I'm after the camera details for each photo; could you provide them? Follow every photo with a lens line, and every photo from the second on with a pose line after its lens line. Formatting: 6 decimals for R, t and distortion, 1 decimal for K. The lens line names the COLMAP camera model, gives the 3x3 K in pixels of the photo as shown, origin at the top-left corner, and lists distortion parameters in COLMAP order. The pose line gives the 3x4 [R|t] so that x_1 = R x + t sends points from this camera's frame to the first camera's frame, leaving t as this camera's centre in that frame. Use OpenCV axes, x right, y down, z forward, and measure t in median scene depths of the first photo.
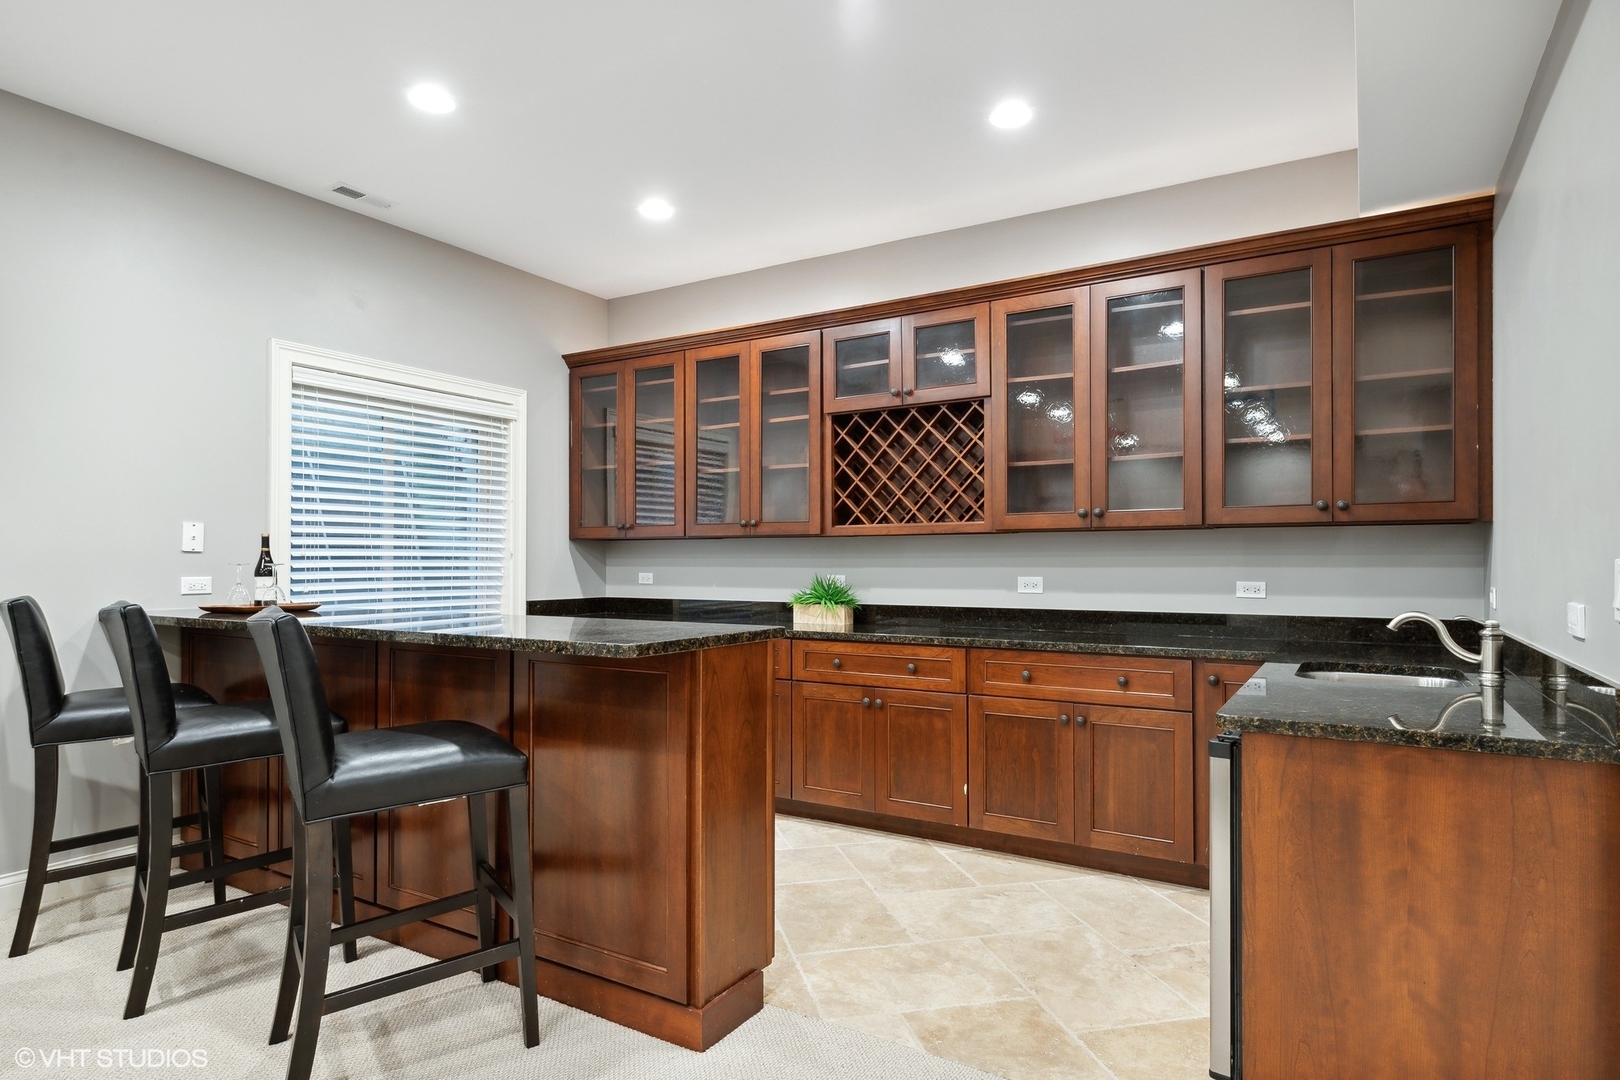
lens RADIAL K [[901.2, 0, 810.0], [0, 901.2, 540.0], [0, 0, 1]] dist [0.004489, 0.000830]
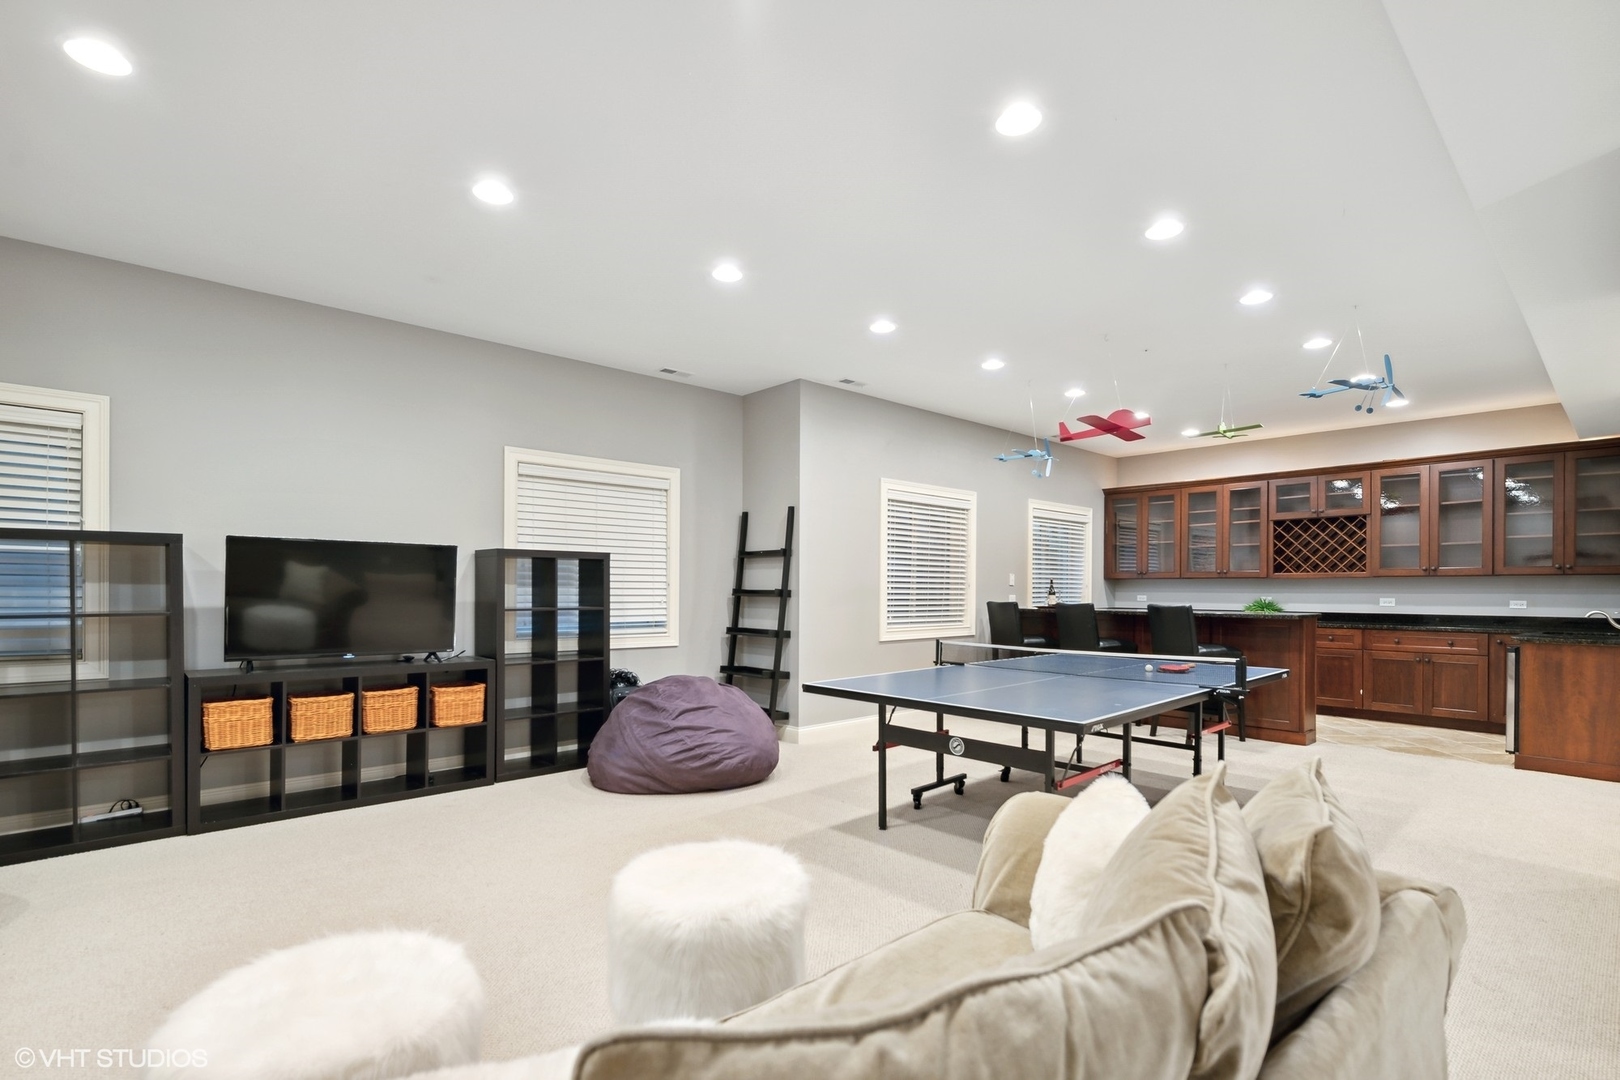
lens RADIAL K [[741.2, 0, 807.6], [0, 741.2, 580.3], [0, 0, 1]] dist [-0.001999, -0.001153]
pose [[0.955316, 0.000380, -0.295587, -0.549876], [0.003308, 0.999923, 0.011978, -0.026271], [0.295568, -0.012421, 0.955241, -1.066314]]
